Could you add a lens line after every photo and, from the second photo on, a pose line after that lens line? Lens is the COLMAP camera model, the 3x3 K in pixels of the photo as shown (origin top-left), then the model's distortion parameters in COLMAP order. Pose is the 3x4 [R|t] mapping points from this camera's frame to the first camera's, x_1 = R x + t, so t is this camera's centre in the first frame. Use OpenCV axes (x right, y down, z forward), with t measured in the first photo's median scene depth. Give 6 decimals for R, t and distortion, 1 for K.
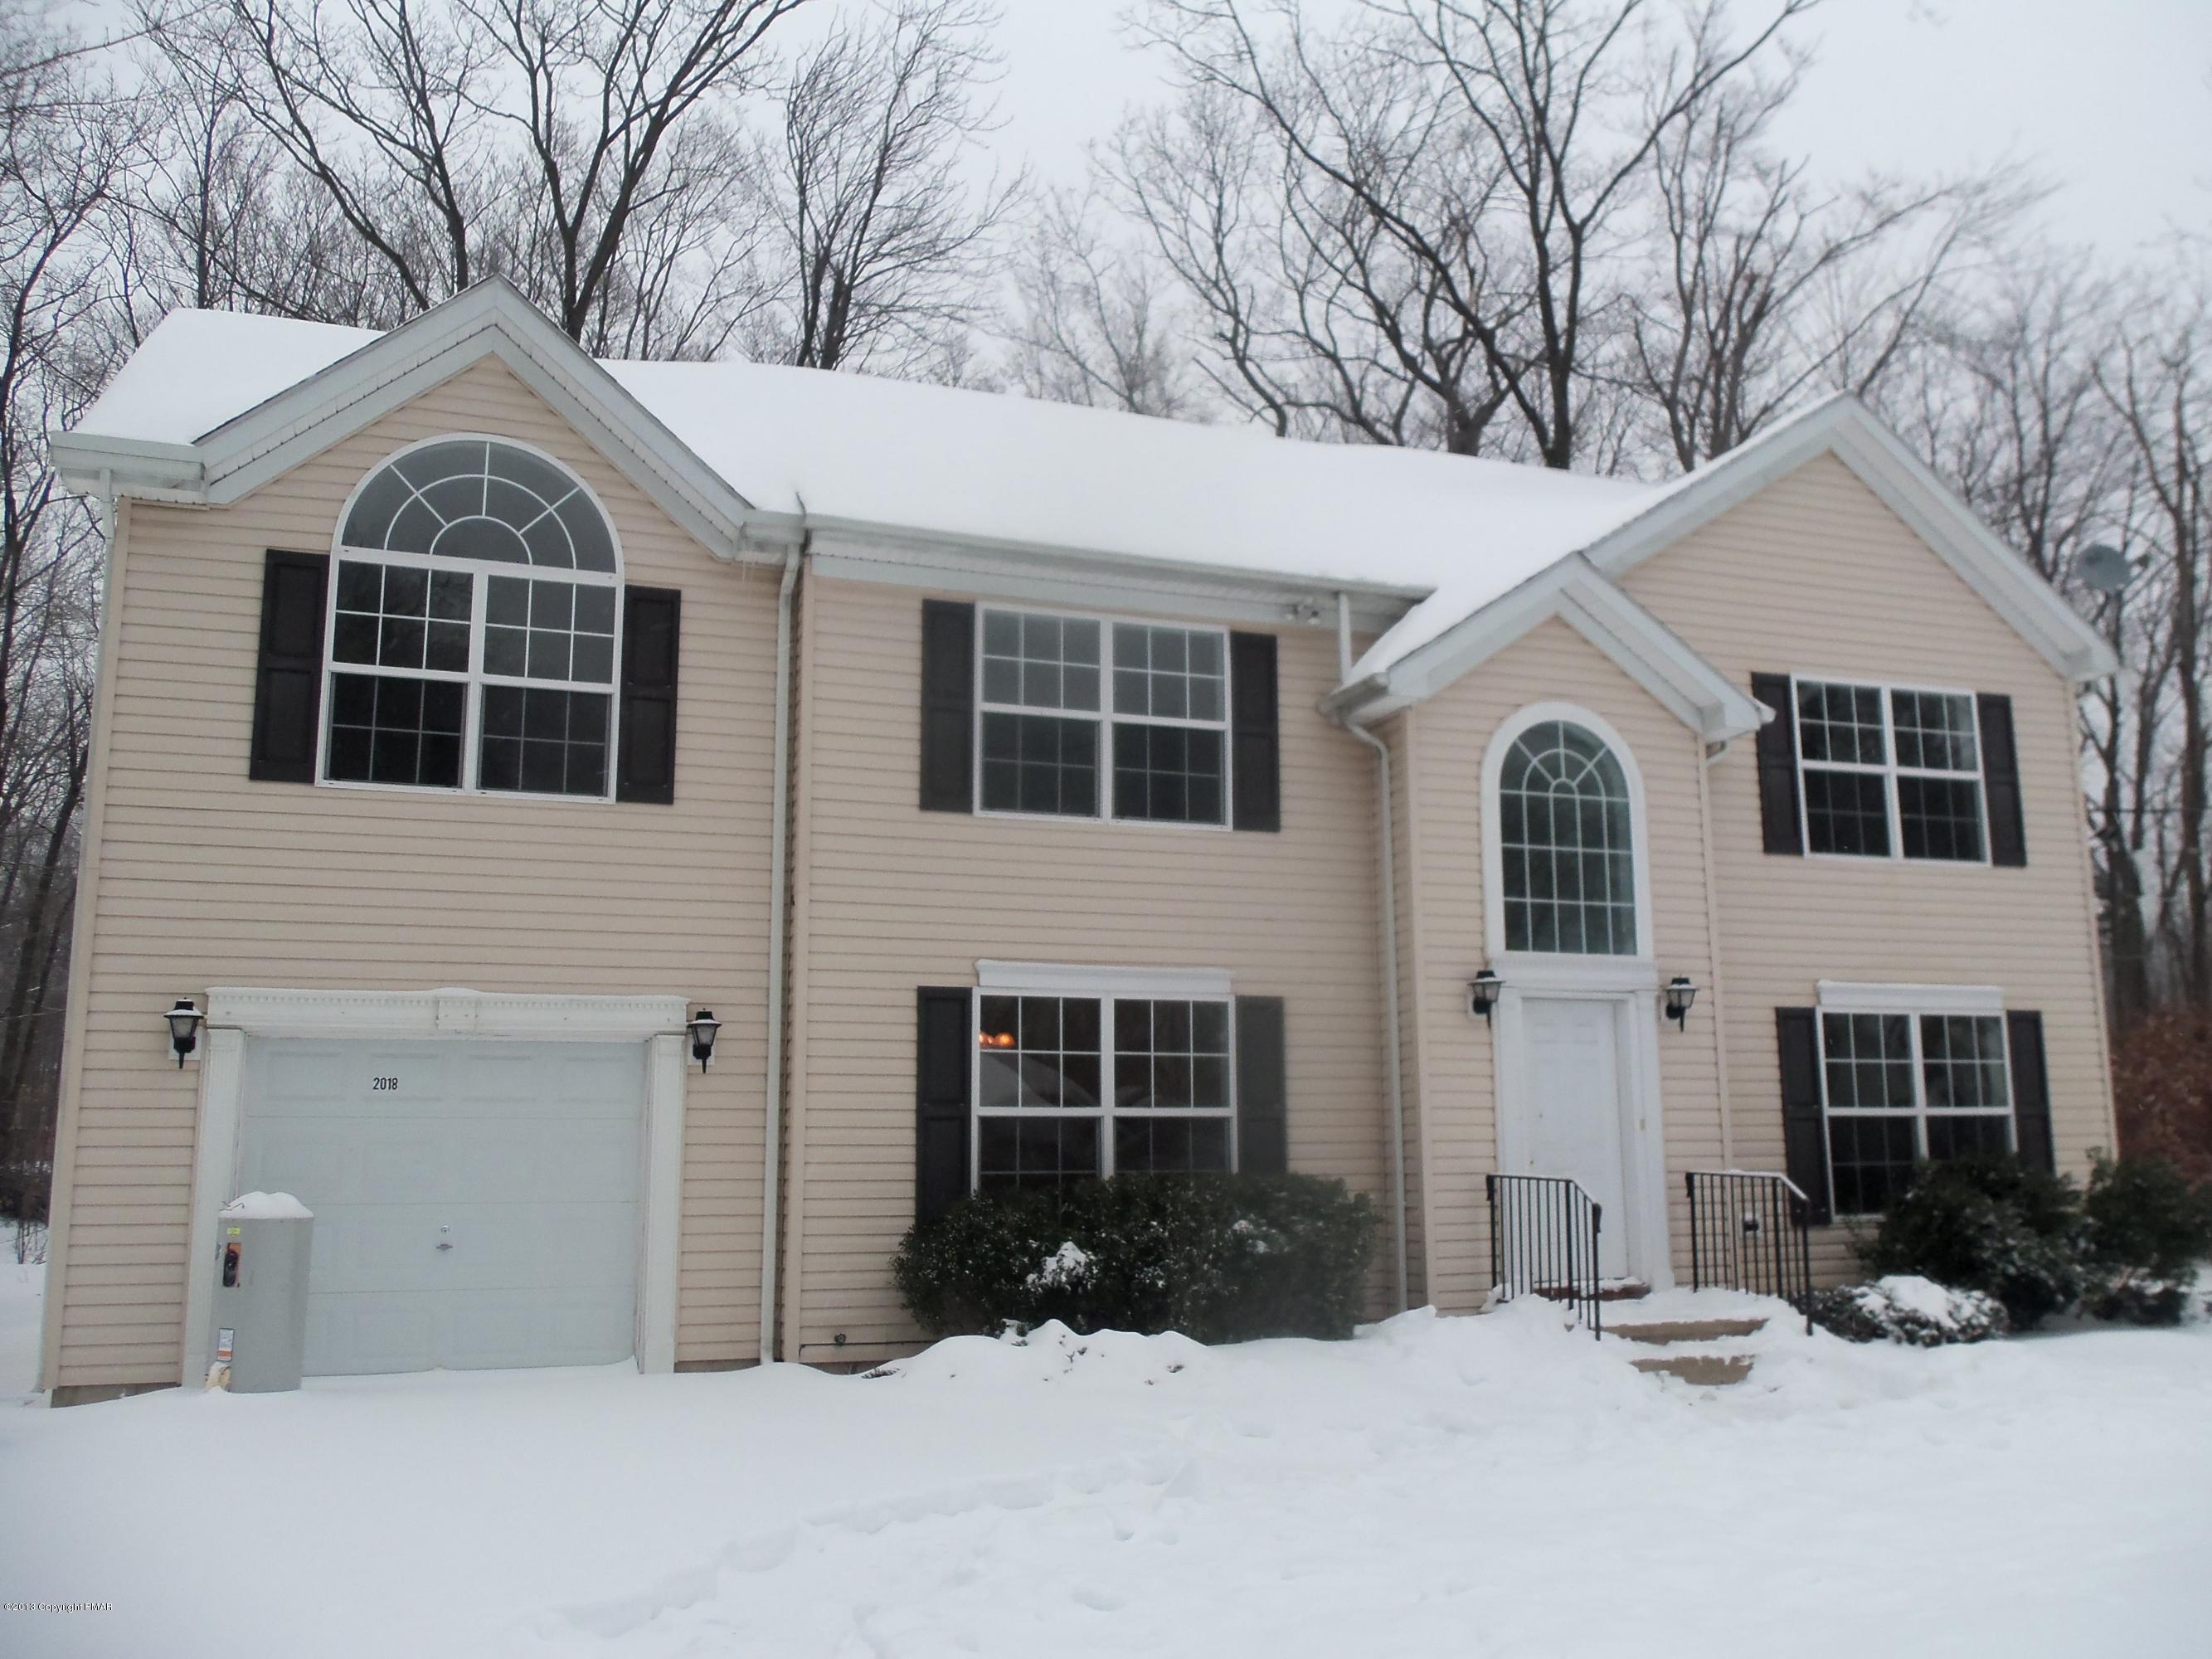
lens RADIAL K [[1828.3, 0, 1099.5], [0, 1828.3, 839.8], [0, 0, 1]] dist [-0.042660, 0.014567]
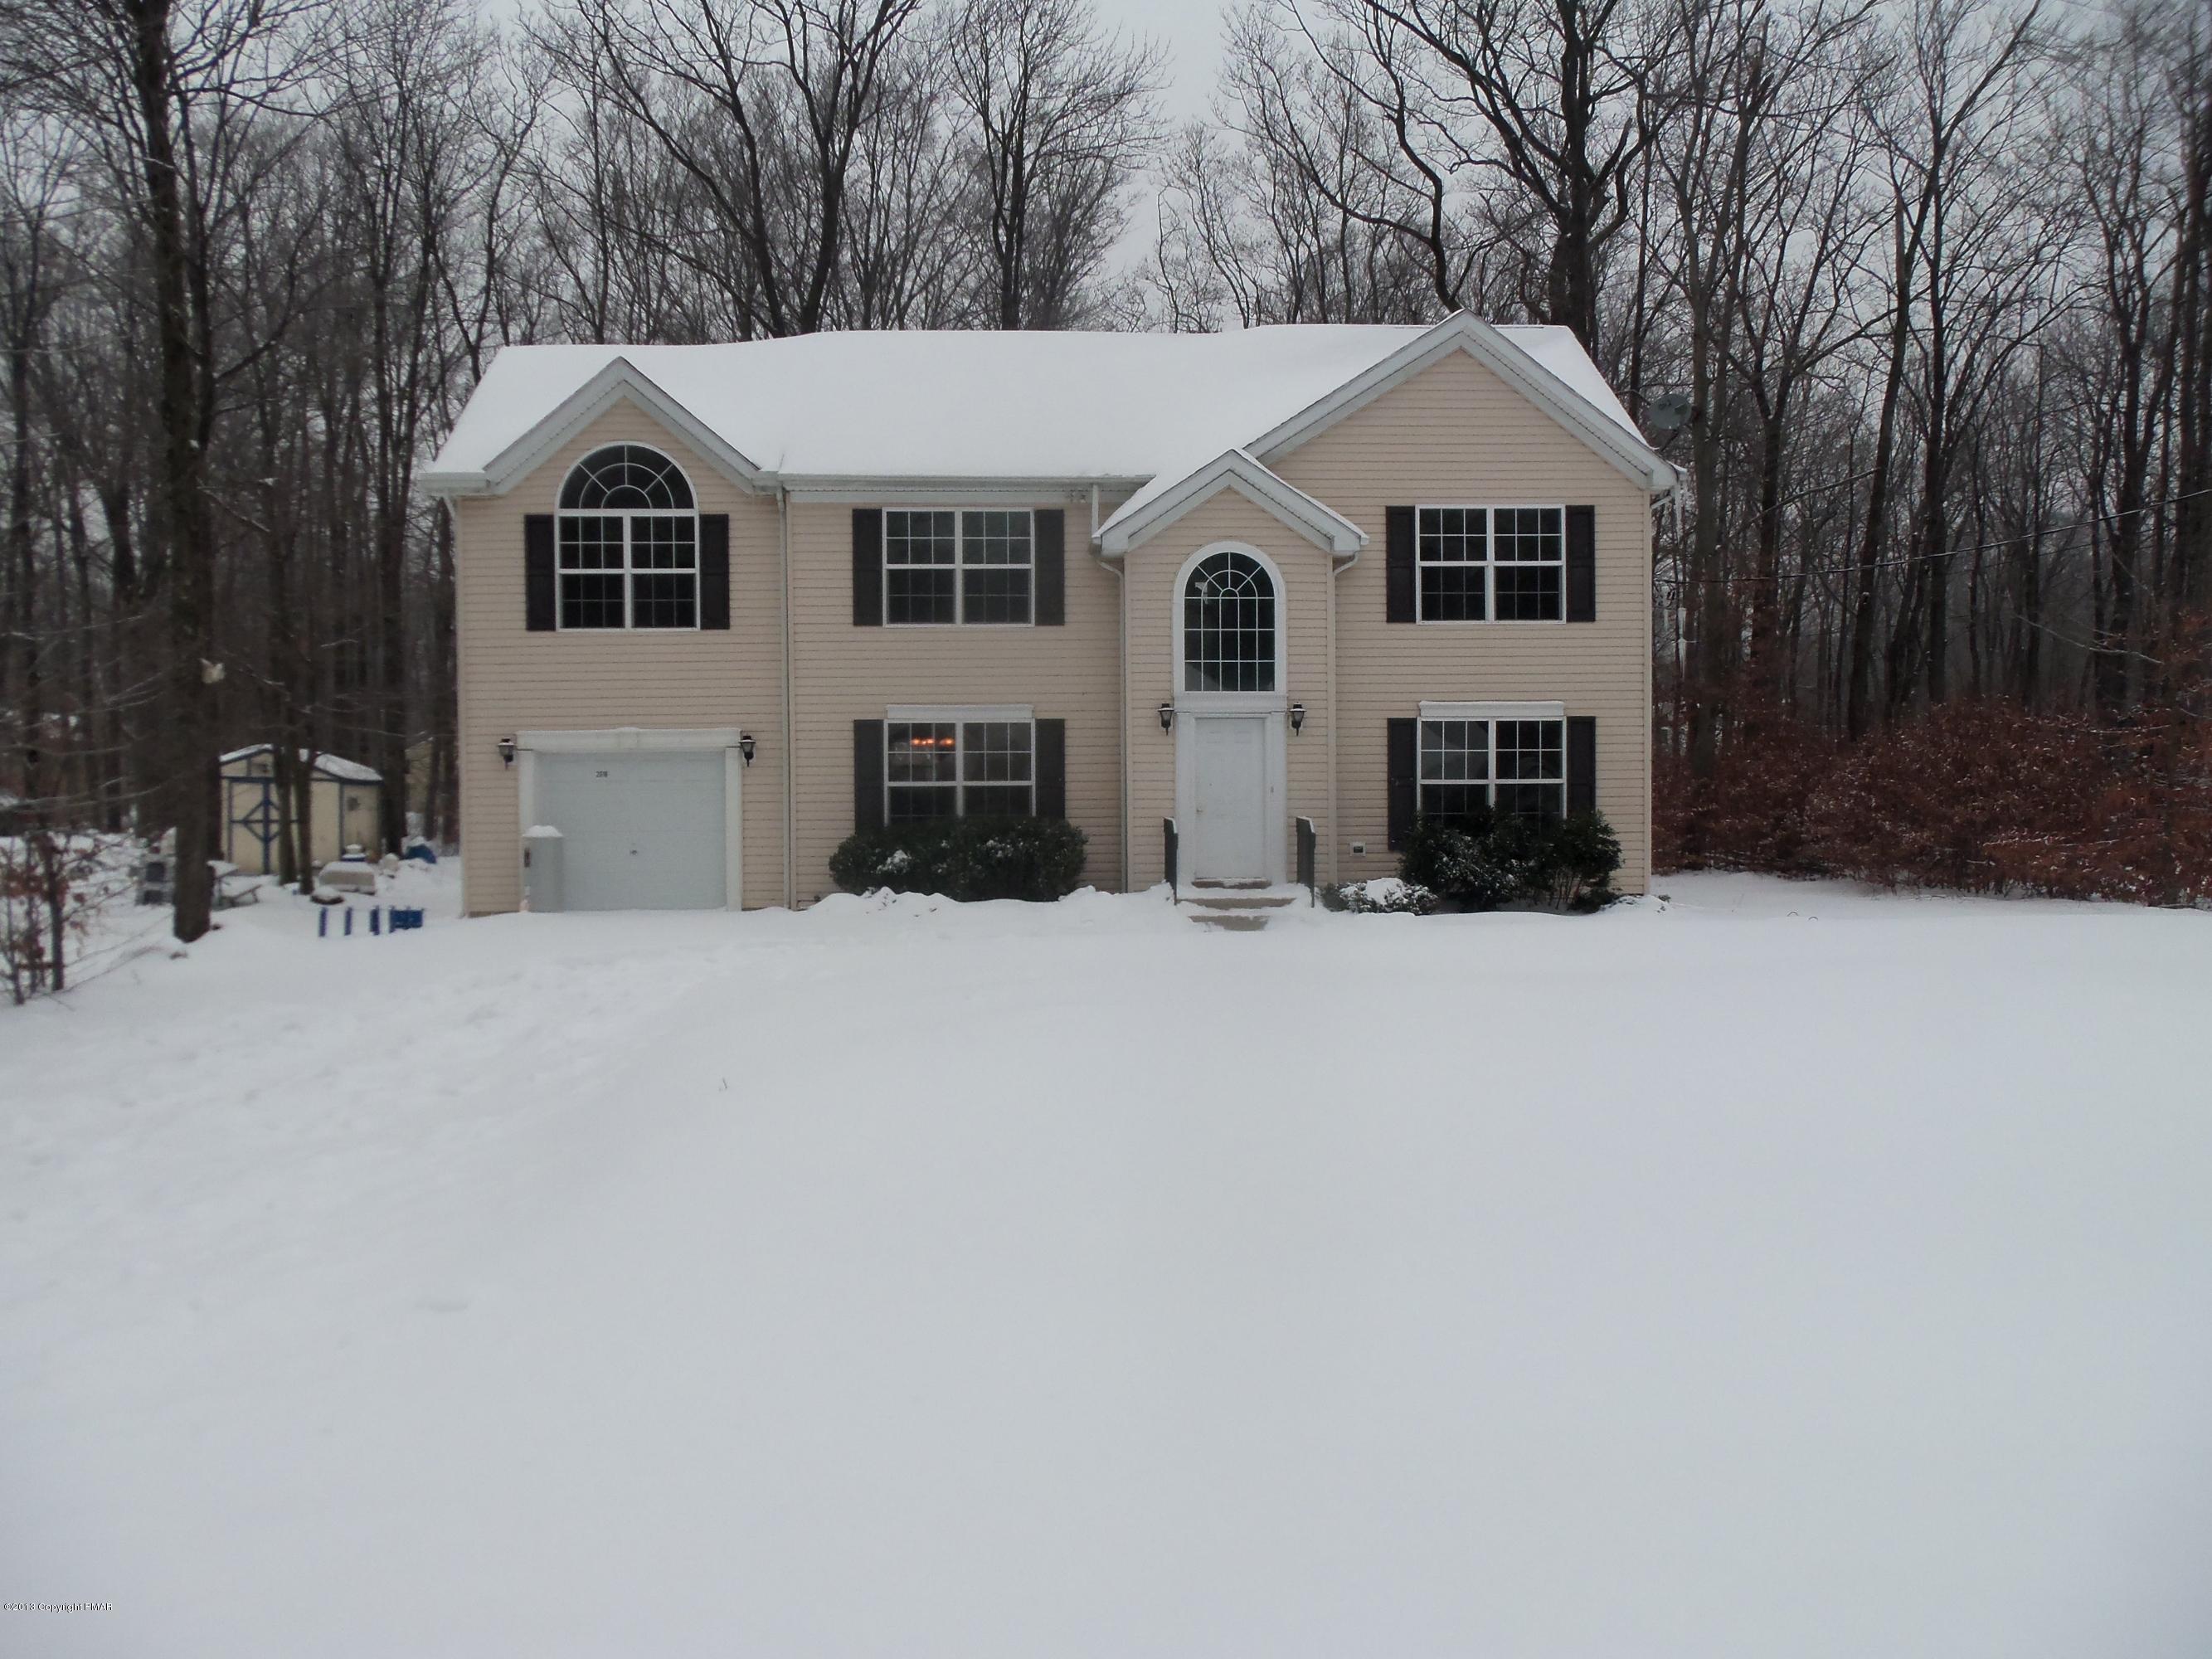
lens RADIAL K [[1665.3, 0, 1107.0], [0, 1665.3, 877.7], [0, 0, 1]] dist [-0.061484, 0.002175]
pose [[0.956107, 0.014076, -0.292680, 0.637948], [0.050484, 0.975996, 0.211856, -0.109083], [0.288637, -0.217333, 0.932446, -0.559826]]
